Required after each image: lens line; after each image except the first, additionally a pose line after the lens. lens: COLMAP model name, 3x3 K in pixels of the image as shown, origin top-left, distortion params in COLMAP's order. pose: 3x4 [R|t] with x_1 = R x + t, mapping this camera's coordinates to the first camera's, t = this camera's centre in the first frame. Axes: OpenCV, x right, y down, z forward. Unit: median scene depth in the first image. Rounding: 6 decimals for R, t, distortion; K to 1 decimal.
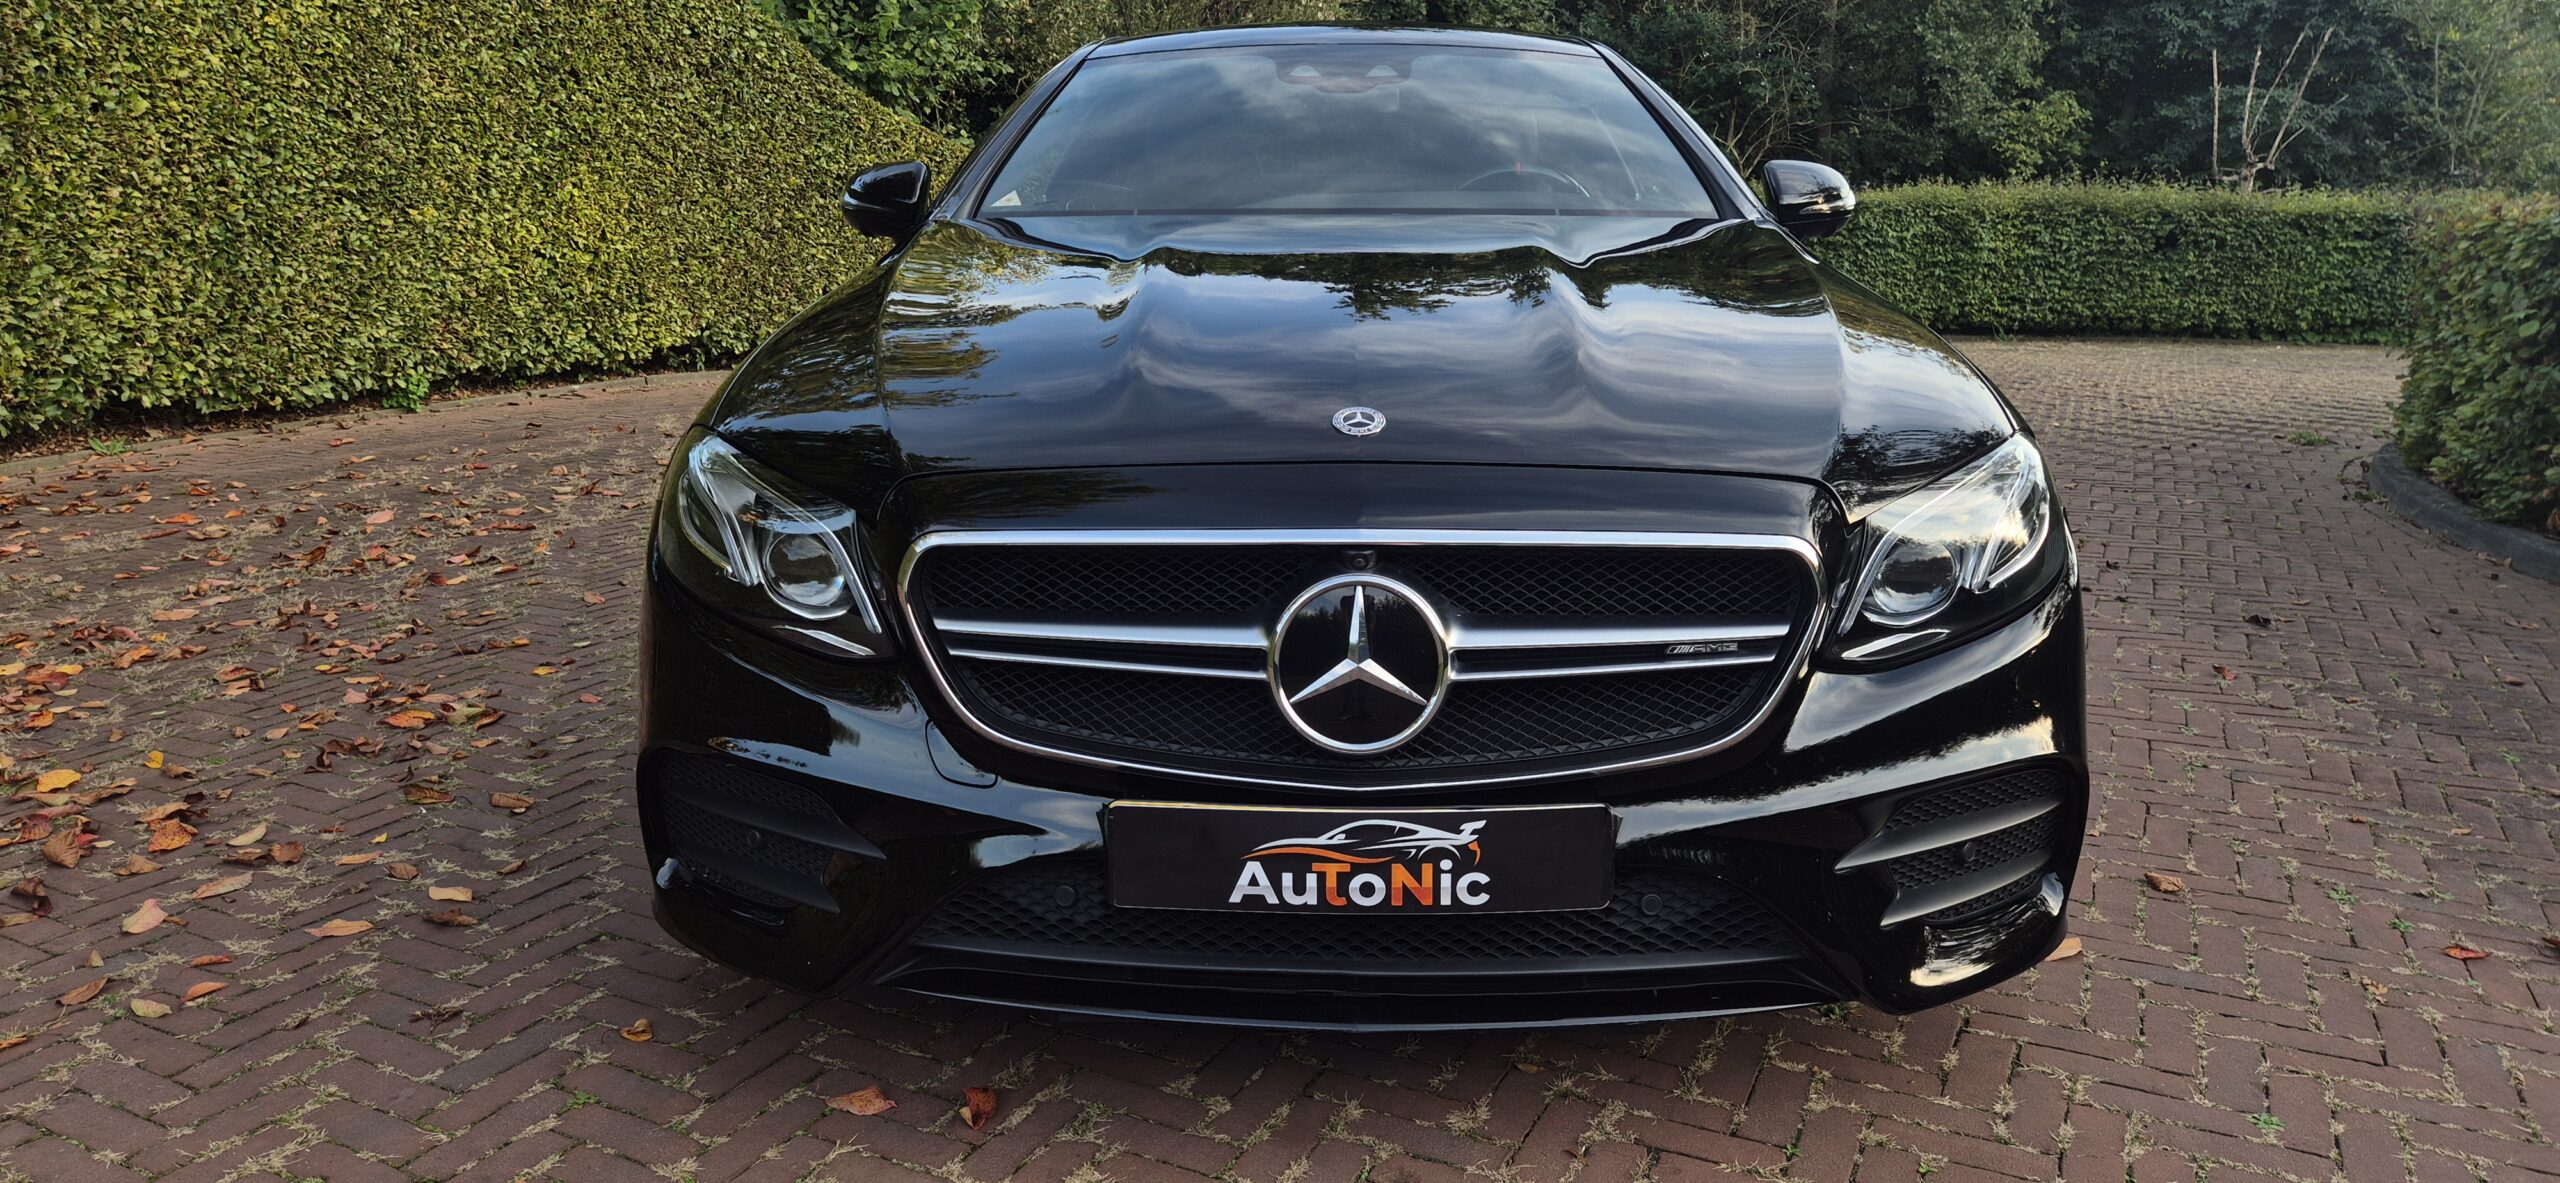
lens RADIAL K [[1739.5, 0, 1325.9], [0, 1739.5, 588.0], [0, 0, 1]] dist [0.064749, -0.063951]
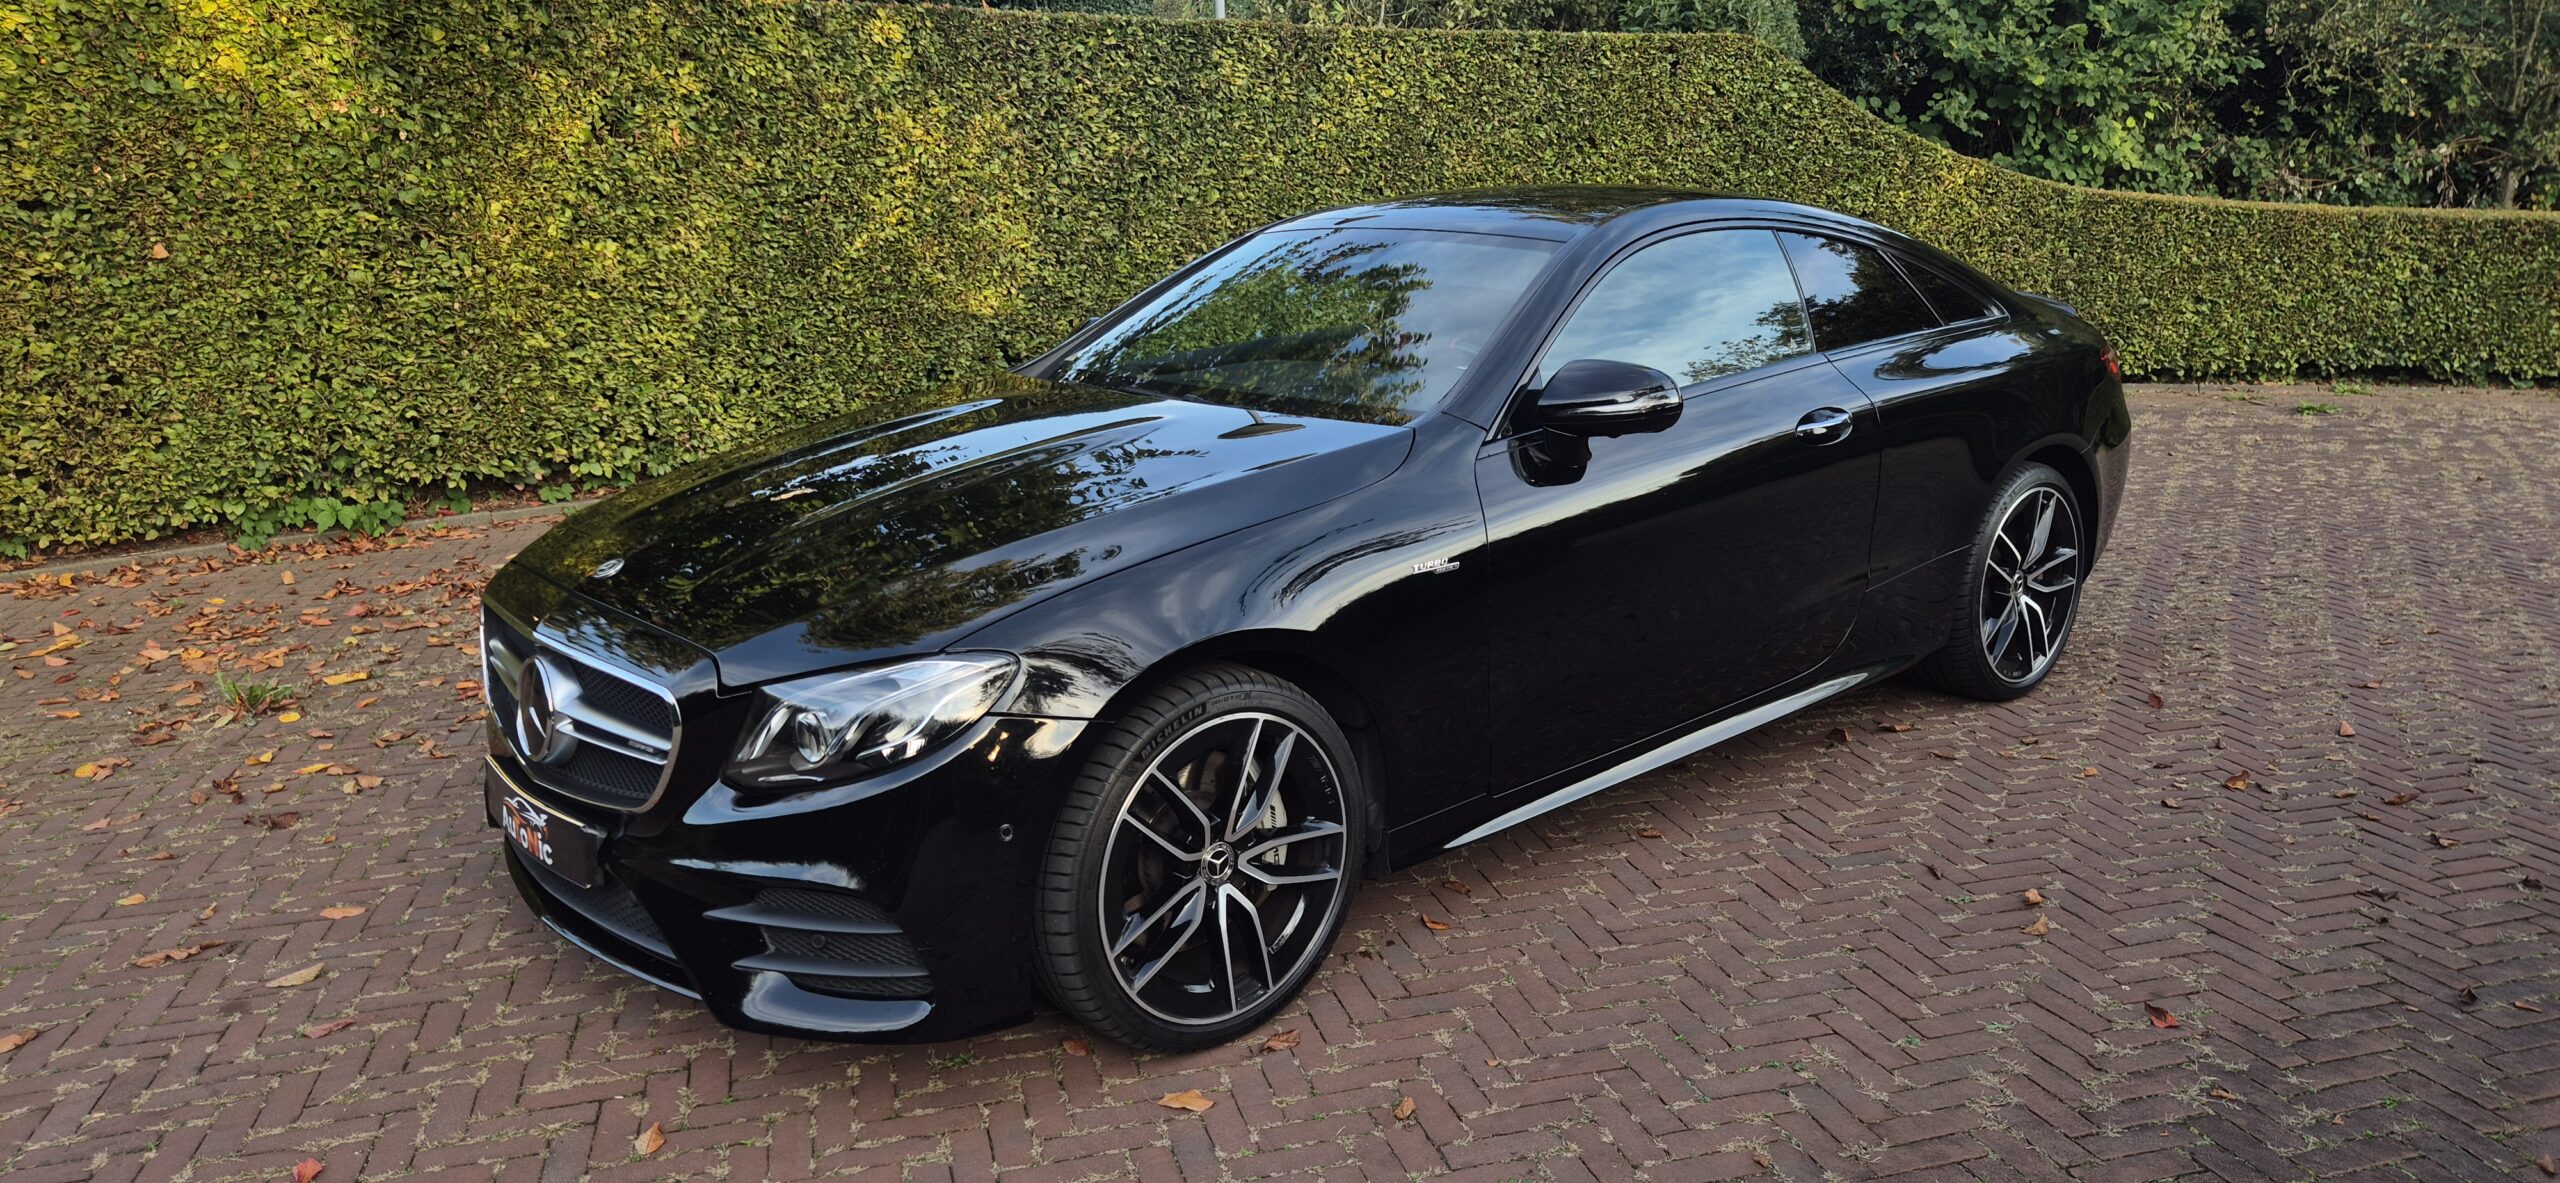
lens RADIAL K [[1739.5, 0, 1311.0], [0, 1739.5, 592.0], [0, 0, 1]] dist [0.064749, -0.063951]
pose [[0.666695, 0.161571, -0.727608, 0.959735], [-0.145232, 0.985670, 0.085802, -0.178723], [0.731044, 0.048468, 0.680606, 0.203749]]
